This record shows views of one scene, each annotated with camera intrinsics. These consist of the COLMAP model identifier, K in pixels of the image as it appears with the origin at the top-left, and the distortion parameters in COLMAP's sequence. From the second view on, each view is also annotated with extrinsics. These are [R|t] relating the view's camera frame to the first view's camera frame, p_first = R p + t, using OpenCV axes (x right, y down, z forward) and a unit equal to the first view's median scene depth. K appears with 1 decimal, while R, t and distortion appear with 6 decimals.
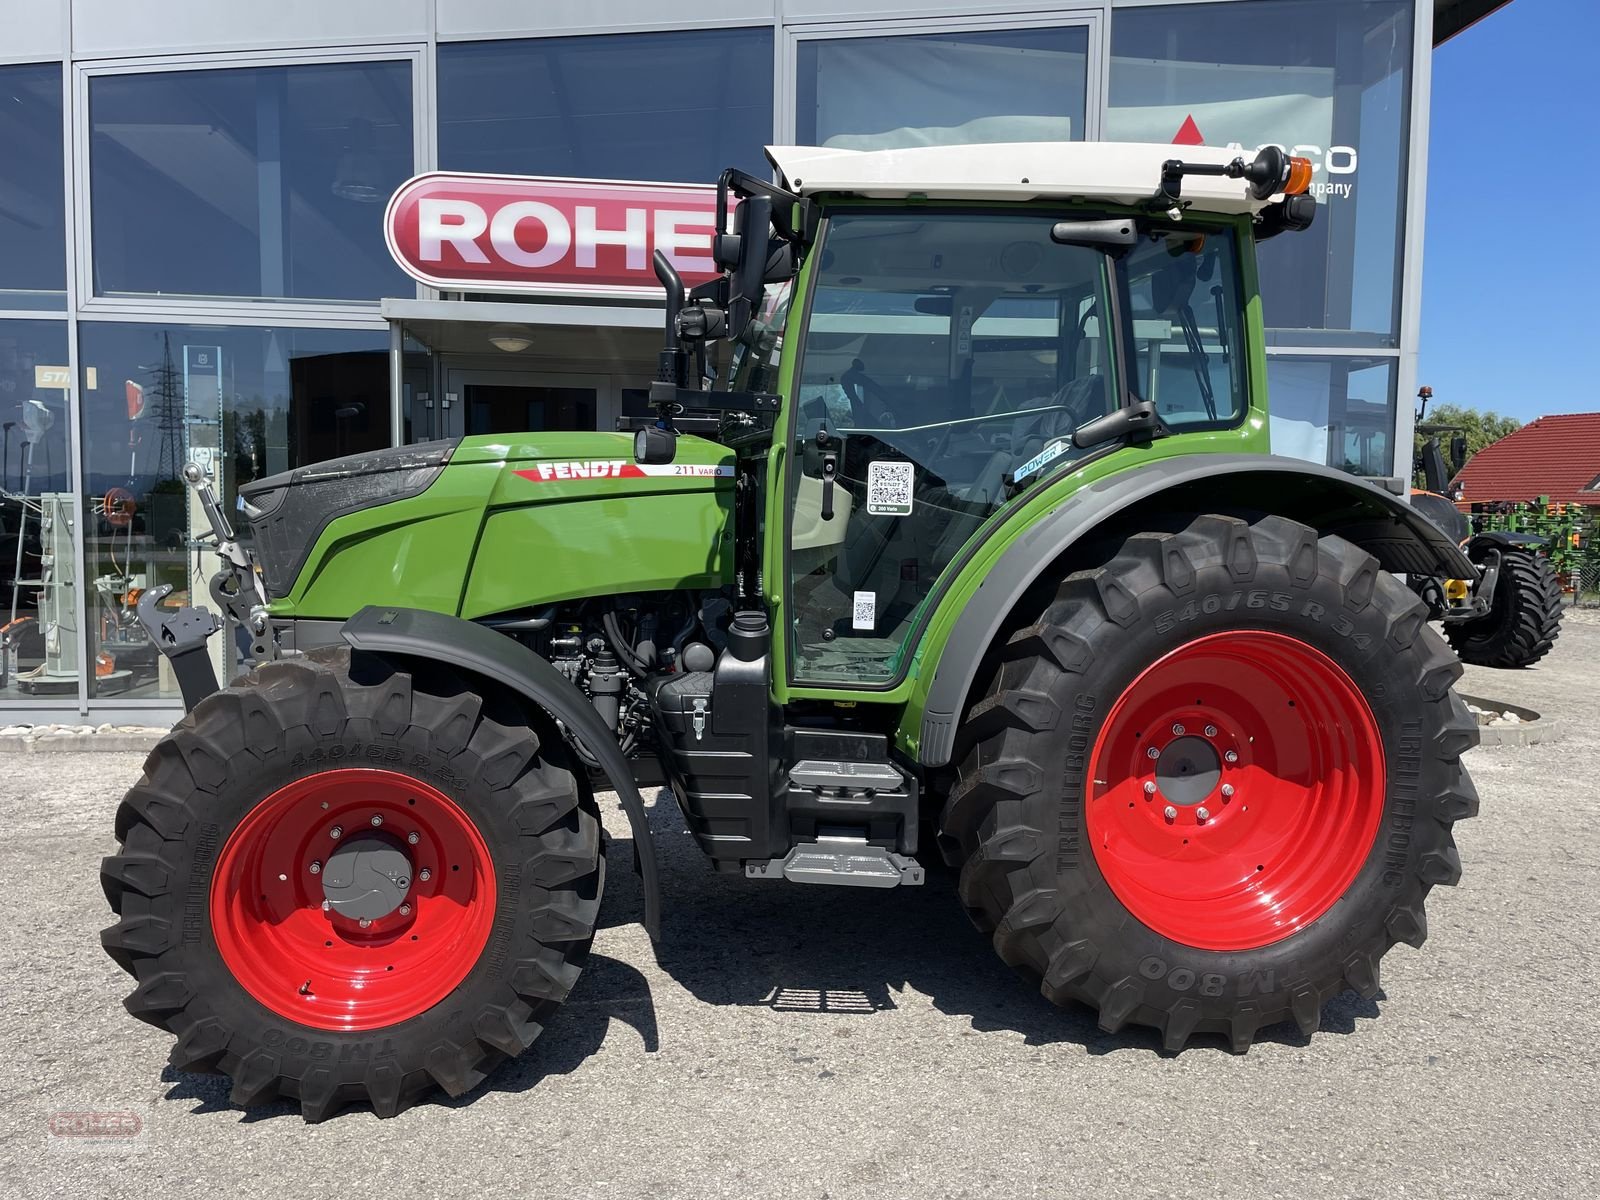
lens RADIAL K [[1207.0, 0, 794.3], [0, 1207.0, 606.2], [0, 0, 1]] dist [0.082250, -0.104715]
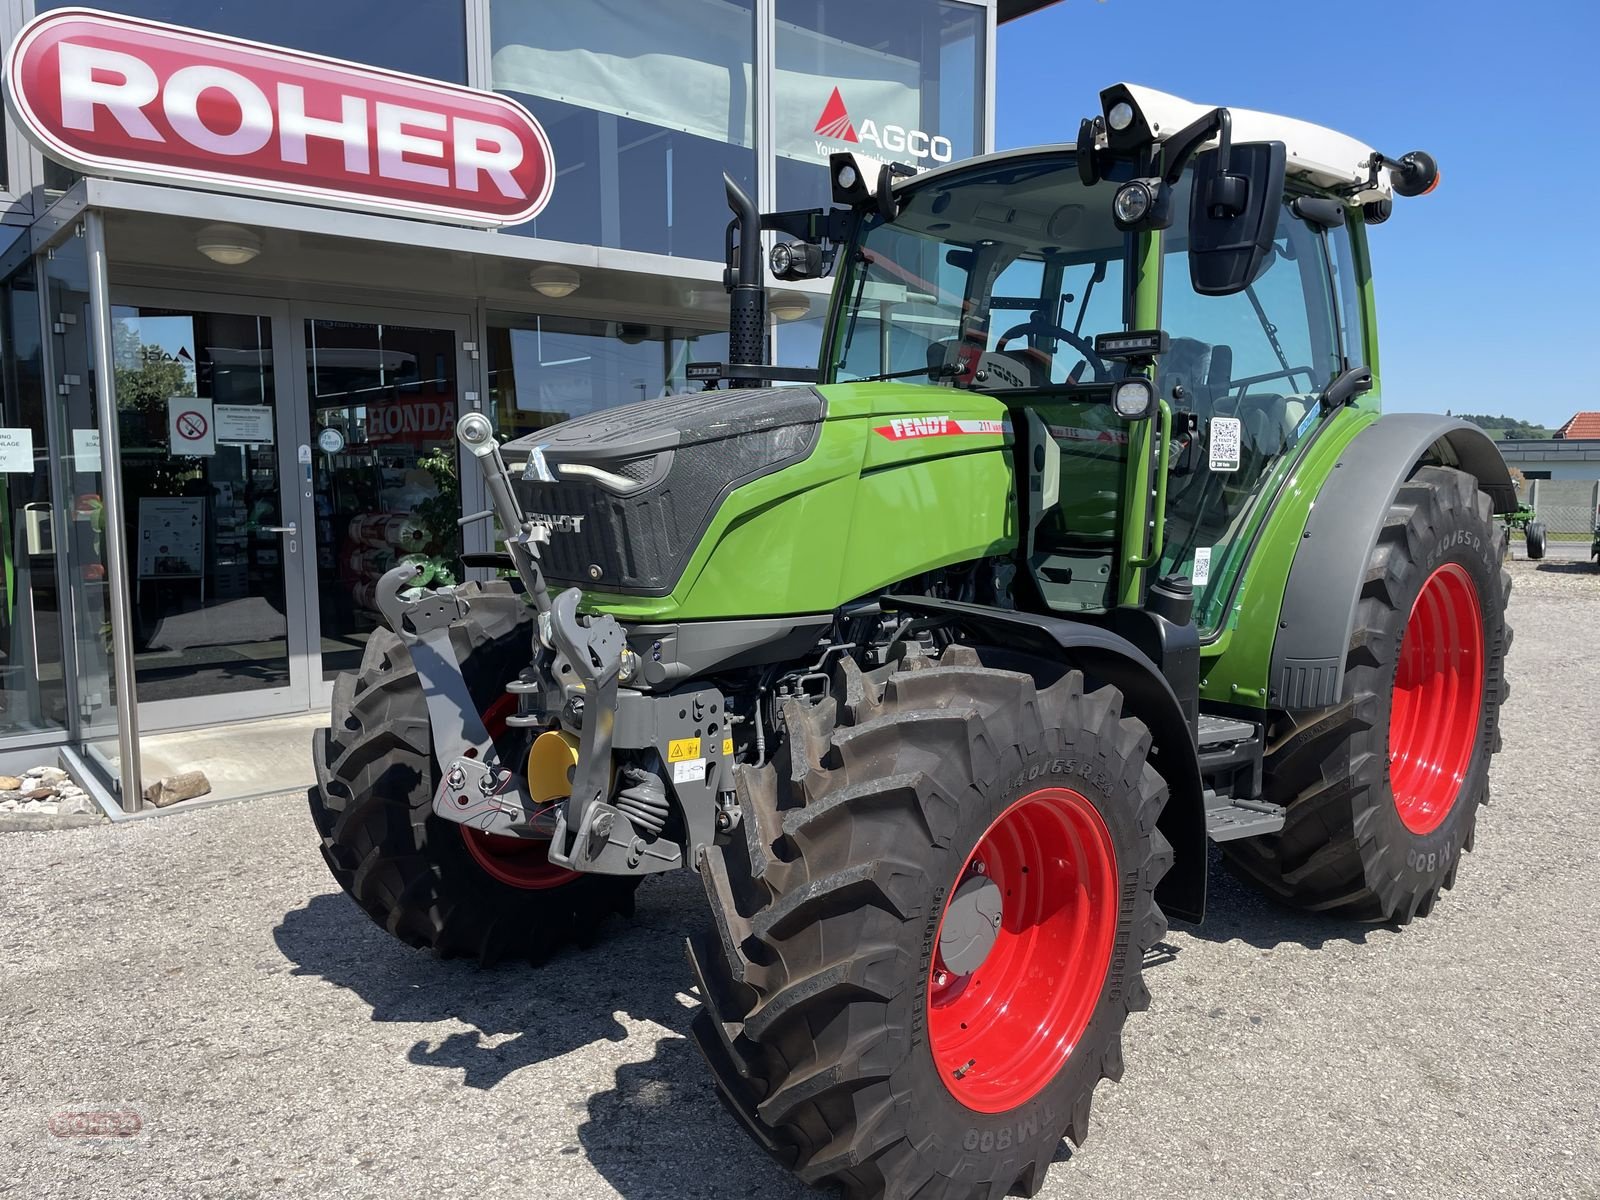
lens RADIAL K [[1207.0, 0, 786.4], [0, 1207.0, 604.5], [0, 0, 1]] dist [0.082250, -0.104715]
pose [[0.834240, -0.076683, 0.546043, -0.777121], [0.055978, 0.996944, 0.054482, -0.038908], [-0.548552, -0.014885, 0.835984, 0.335177]]
